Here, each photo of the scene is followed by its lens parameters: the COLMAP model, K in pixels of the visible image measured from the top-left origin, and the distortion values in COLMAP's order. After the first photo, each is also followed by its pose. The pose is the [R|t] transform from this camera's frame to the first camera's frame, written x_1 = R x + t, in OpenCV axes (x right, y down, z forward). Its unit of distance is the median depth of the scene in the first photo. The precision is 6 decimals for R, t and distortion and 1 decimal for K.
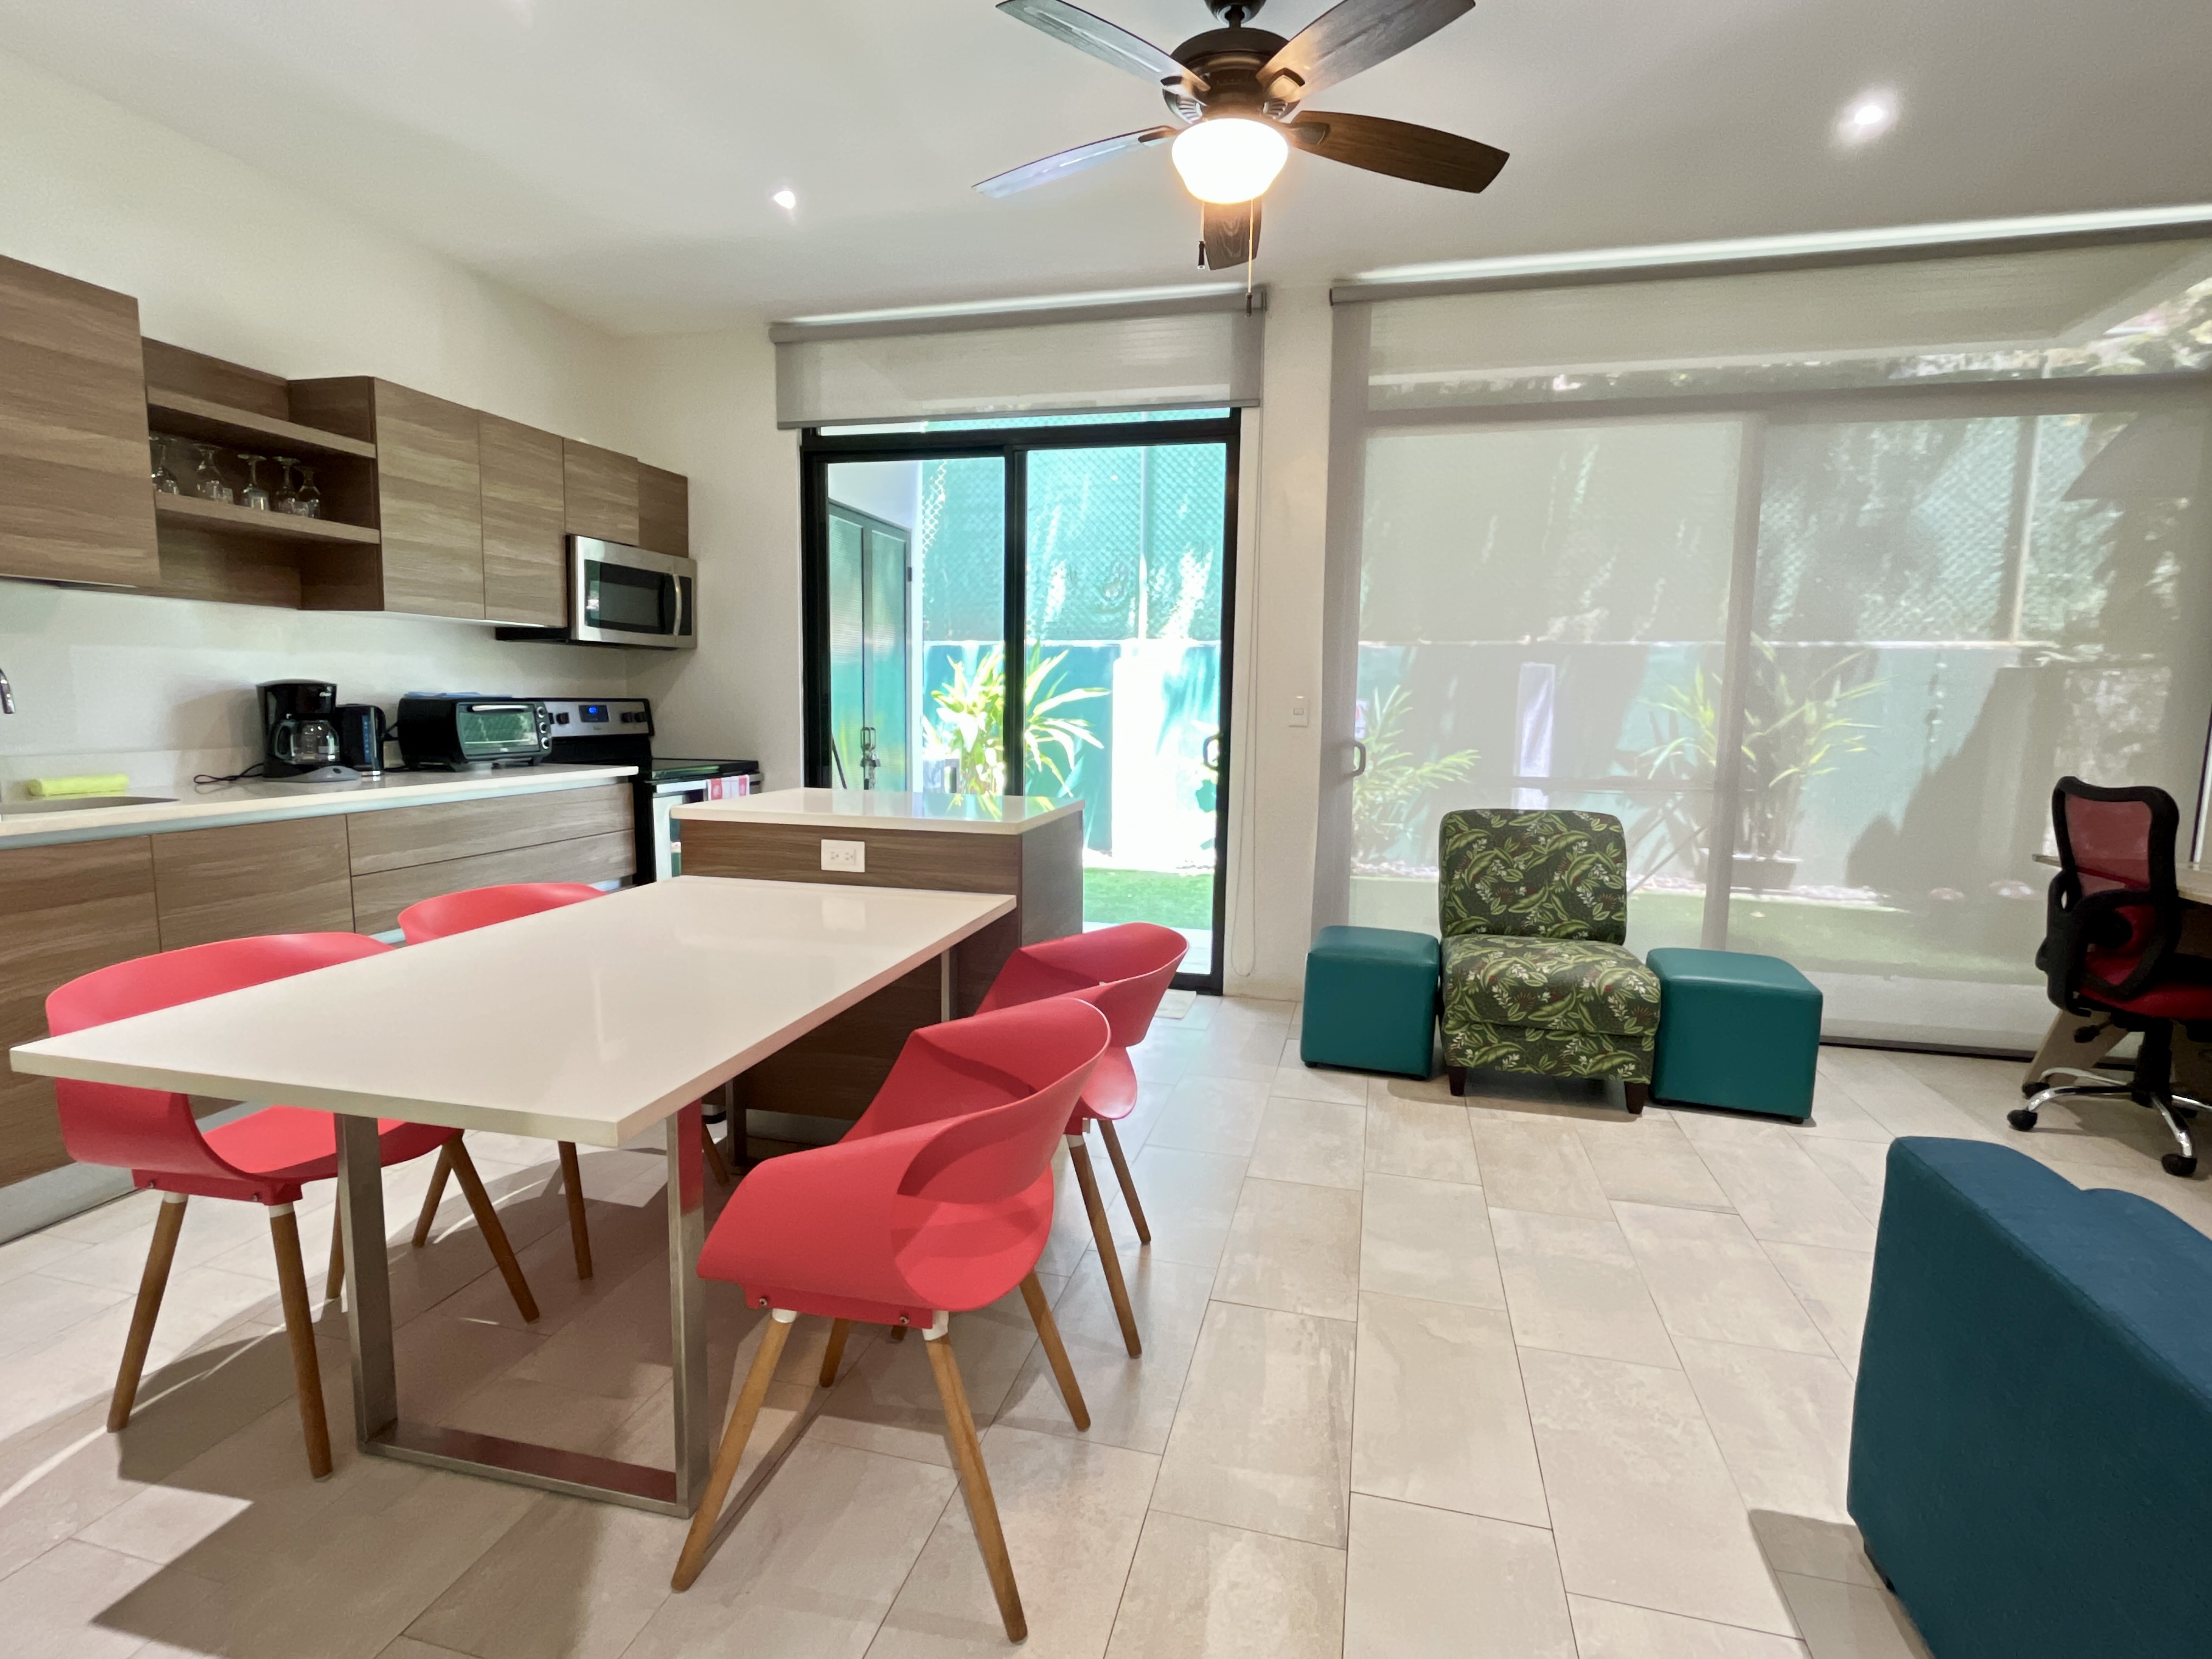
lens RADIAL K [[1087.2, 0, 1103.8], [0, 1087.2, 826.8], [0, 0, 1]] dist [0.000502, -0.002623]
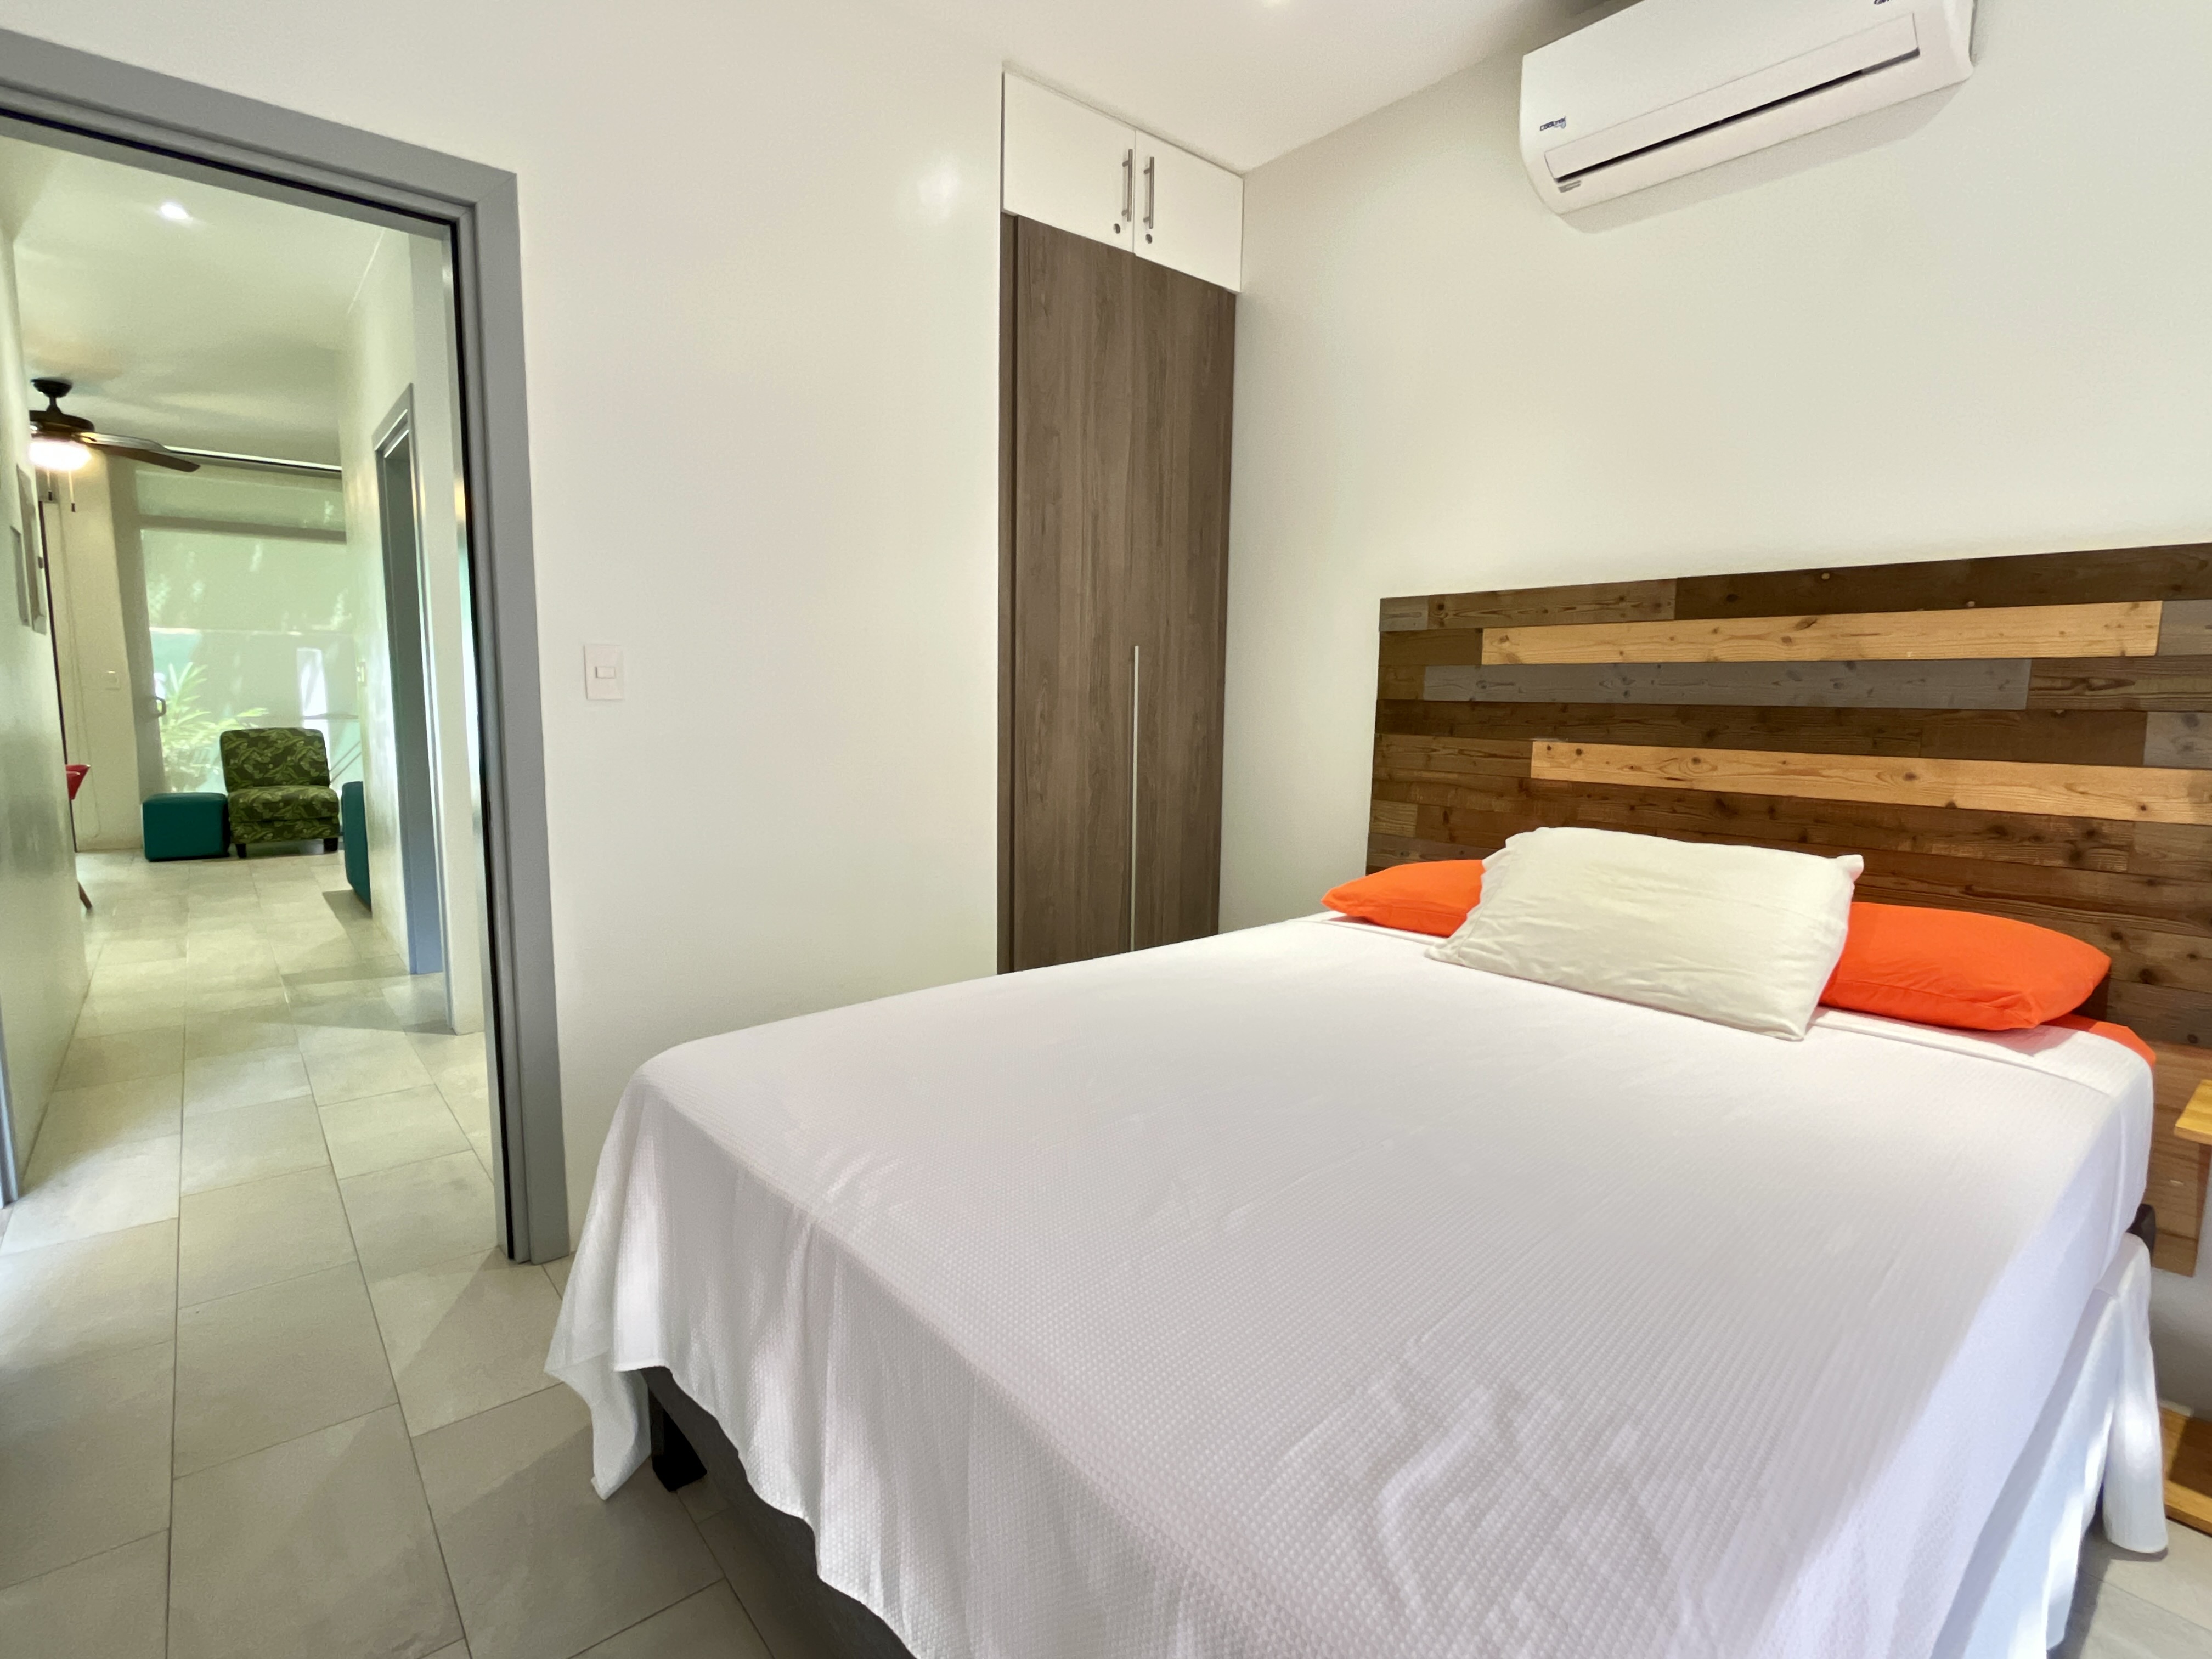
lens RADIAL K [[1087.2, 0, 1102.9], [0, 1087.2, 828.4], [0, 0, 1]] dist [0.000502, -0.002623]
pose [[0.587591, -0.108512, 0.801849, -0.358616], [0.088619, 0.993636, 0.069526, 0.173424], [-0.804290, 0.030206, 0.593468, -1.506808]]
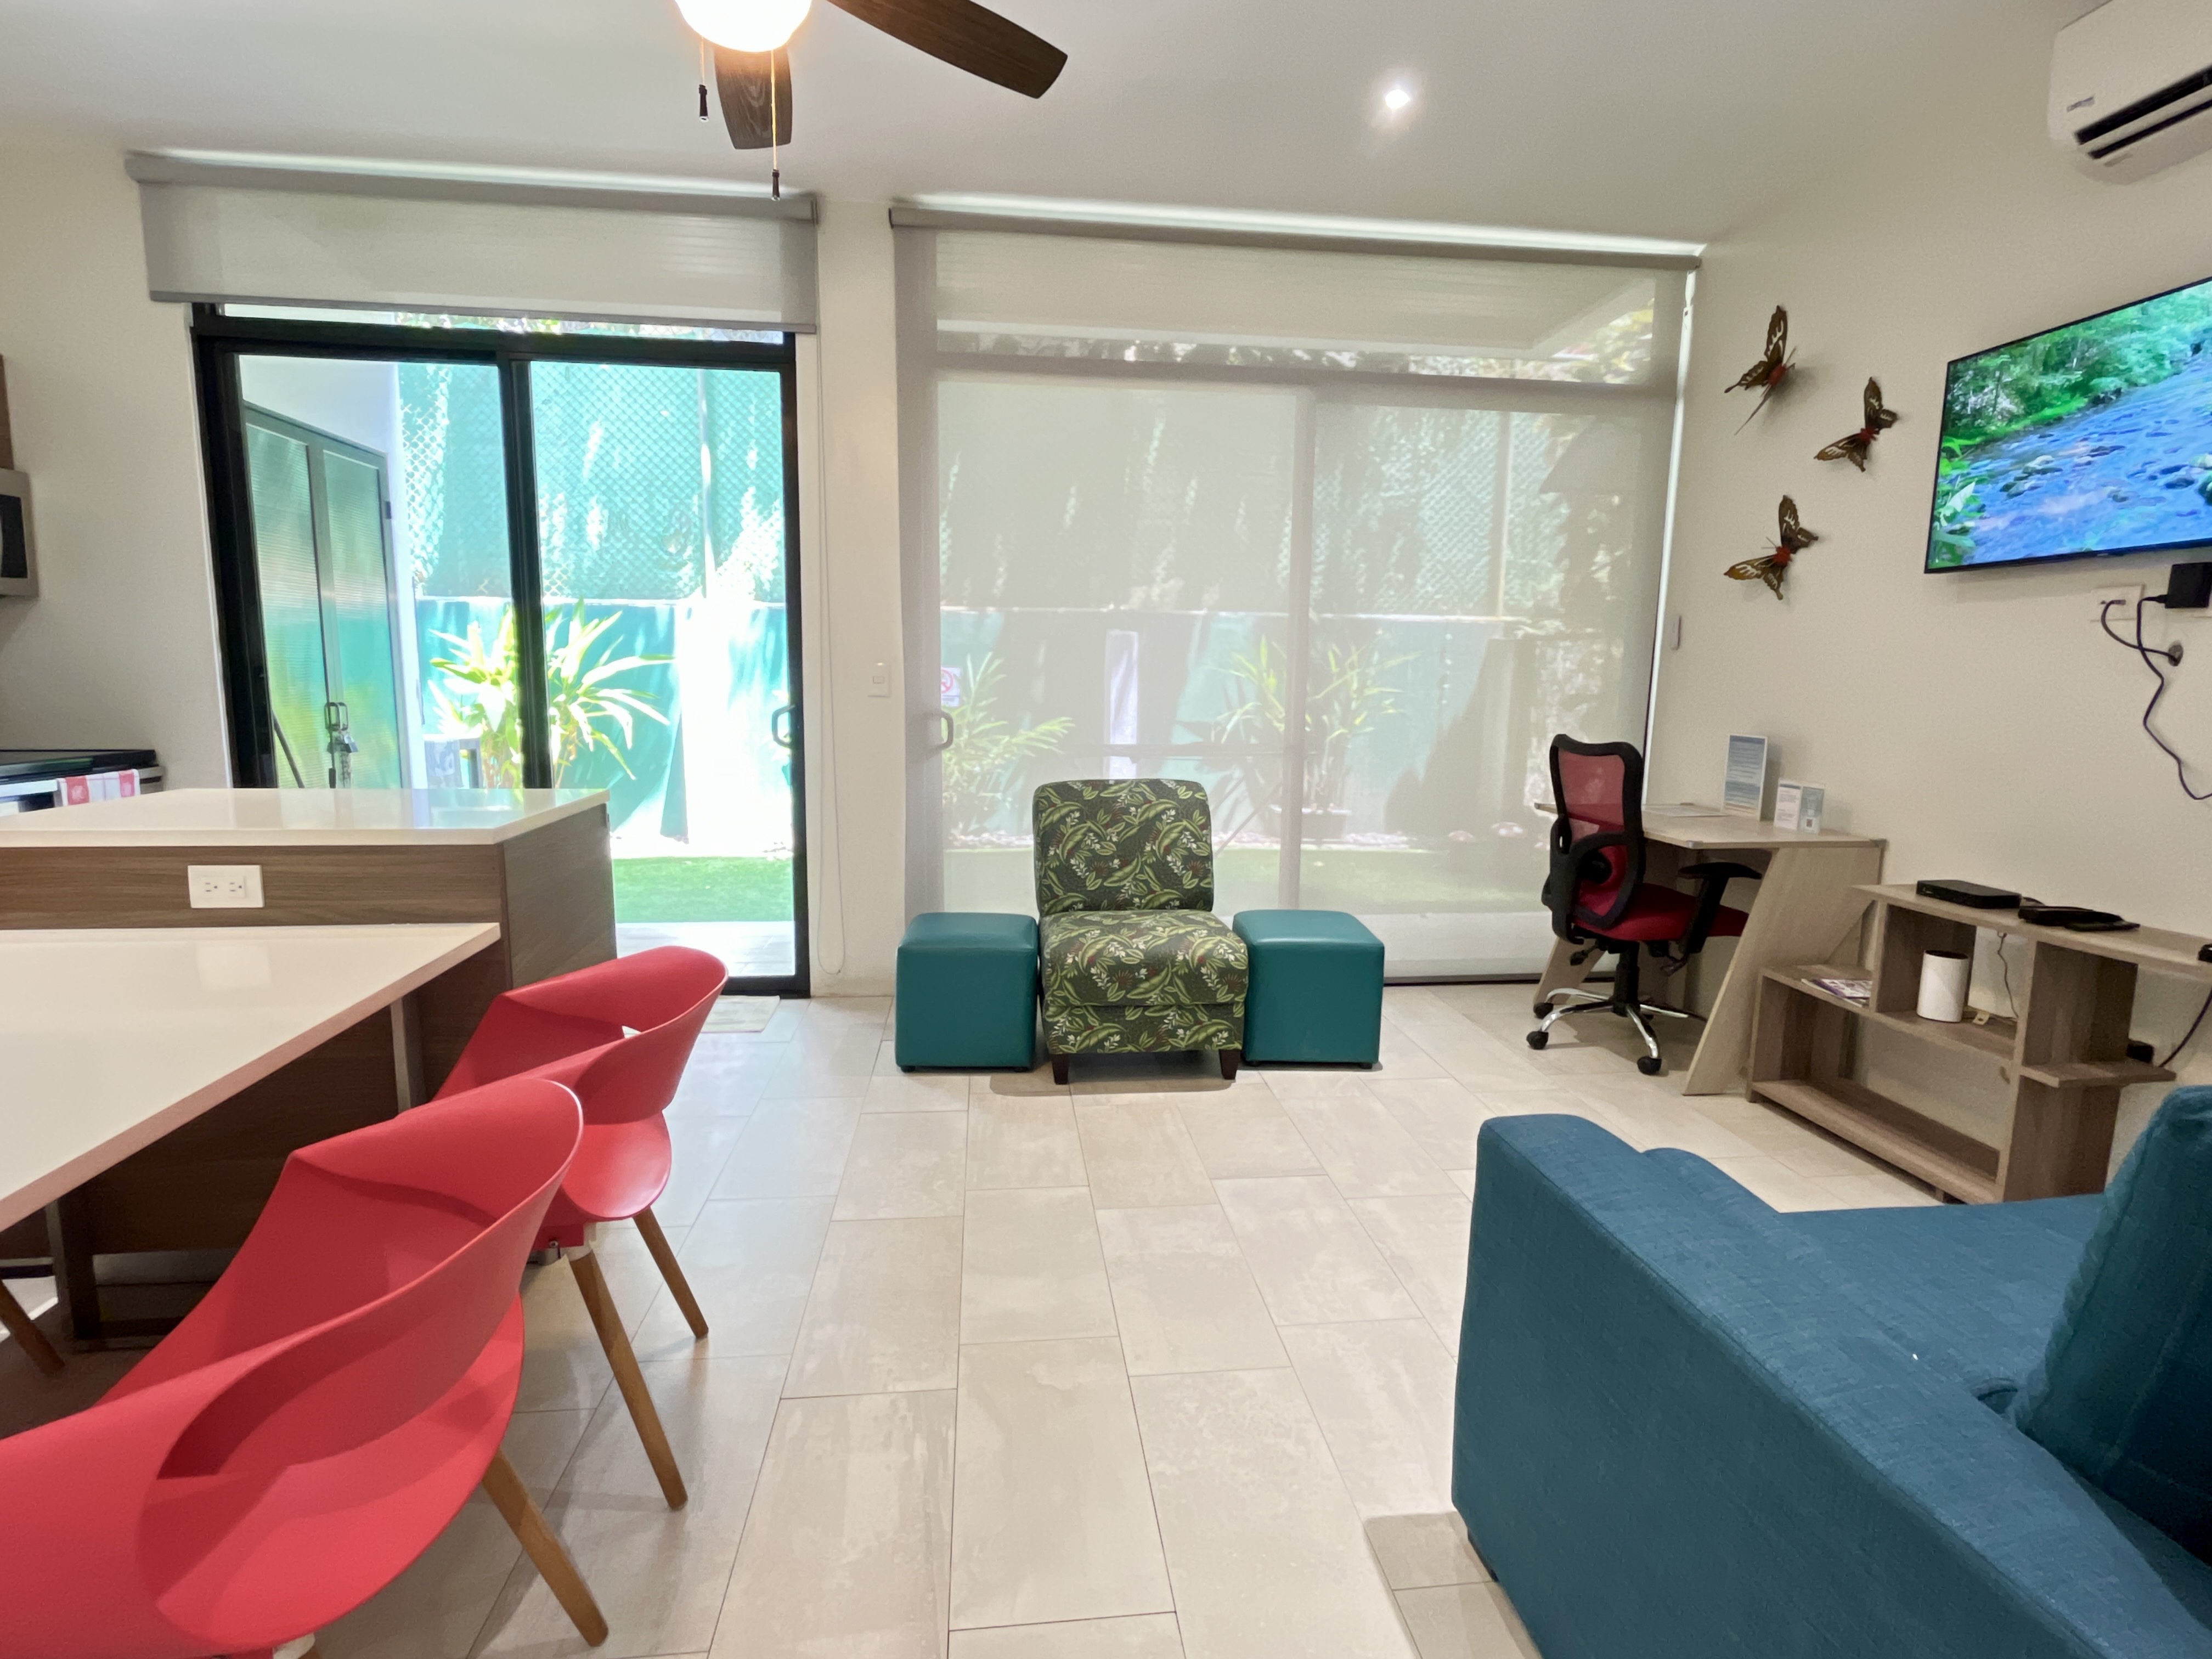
lens RADIAL K [[1087.2, 0, 1108.9], [0, 1087.2, 826.4], [0, 0, 1]] dist [0.000502, -0.002623]
pose [[0.934570, -0.052253, 0.351922, 0.037514], [0.042048, 0.998446, 0.036586, -0.010180], [-0.353287, -0.019394, 0.935314, 0.090918]]
